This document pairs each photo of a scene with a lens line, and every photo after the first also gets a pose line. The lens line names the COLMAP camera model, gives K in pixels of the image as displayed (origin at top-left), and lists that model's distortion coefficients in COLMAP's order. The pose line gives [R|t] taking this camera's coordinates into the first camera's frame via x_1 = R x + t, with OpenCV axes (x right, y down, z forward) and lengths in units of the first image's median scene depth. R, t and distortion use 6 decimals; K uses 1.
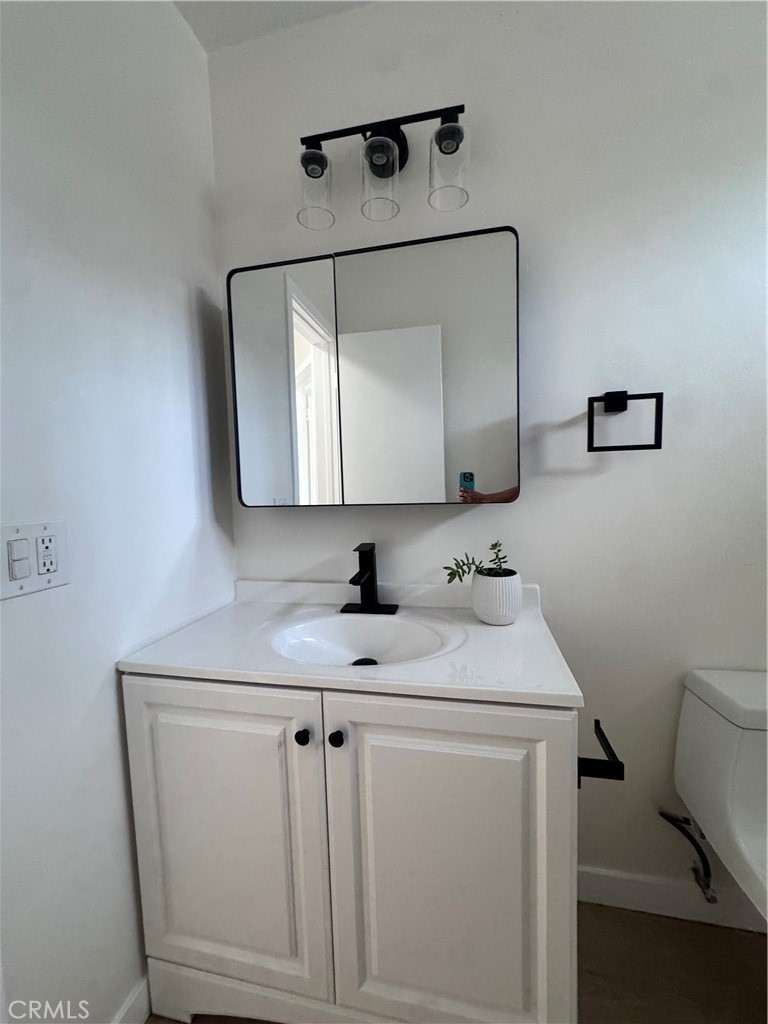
lens RADIAL K [[409.3, 0, 385.7], [0, 409.3, 510.3], [0, 0, 1]] dist [0.000408, -0.000065]
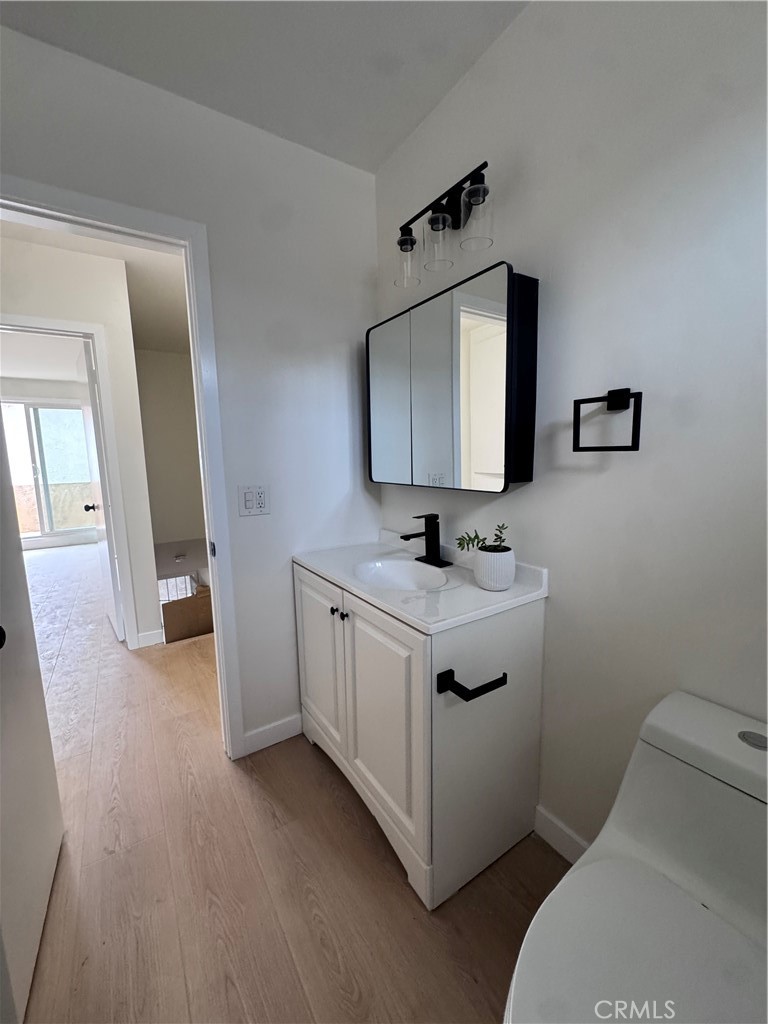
lens RADIAL K [[408.1, 0, 382.8], [0, 408.1, 511.8], [0, 0, 1]] dist [-0.003691, 0.000262]
pose [[0.714202, 0.114000, -0.690594, 0.878814], [-0.052147, 0.992572, 0.109919, -0.077580], [0.697994, -0.042492, 0.714841, -0.106844]]
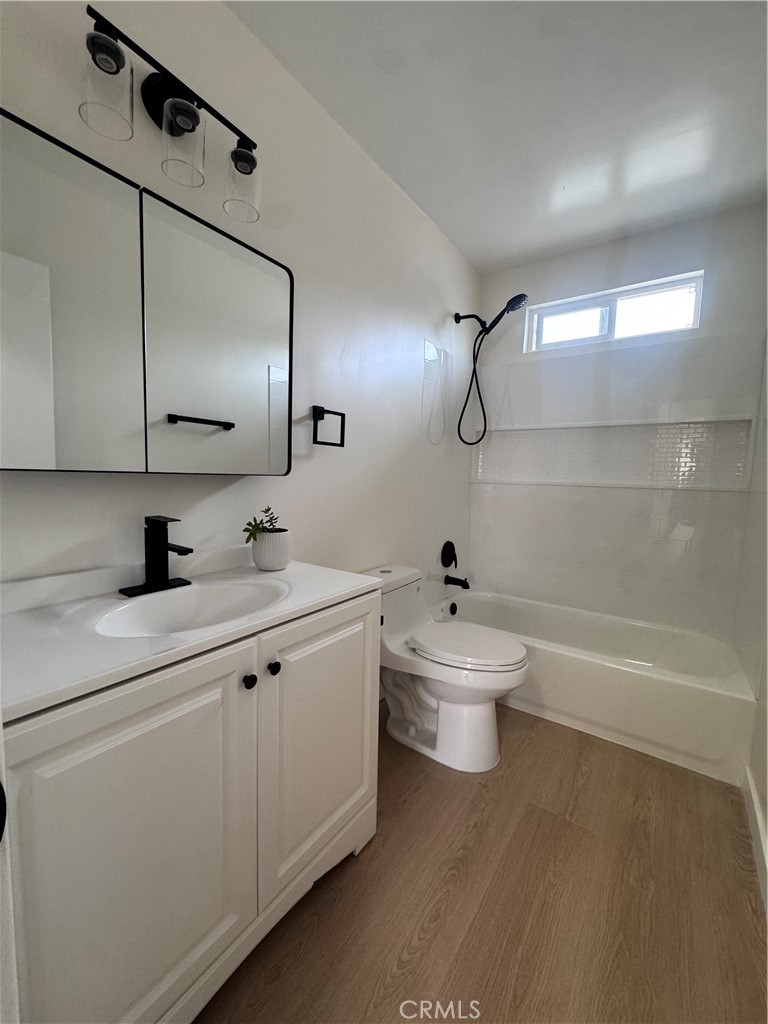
lens RADIAL K [[409.3, 0, 385.7], [0, 409.3, 510.3], [0, 0, 1]] dist [0.000408, -0.000065]
pose [[0.387664, -0.039138, 0.920969, -0.779940], [0.025630, 0.999170, 0.031673, 0.058185], [-0.921444, 0.011326, 0.388345, 0.181023]]
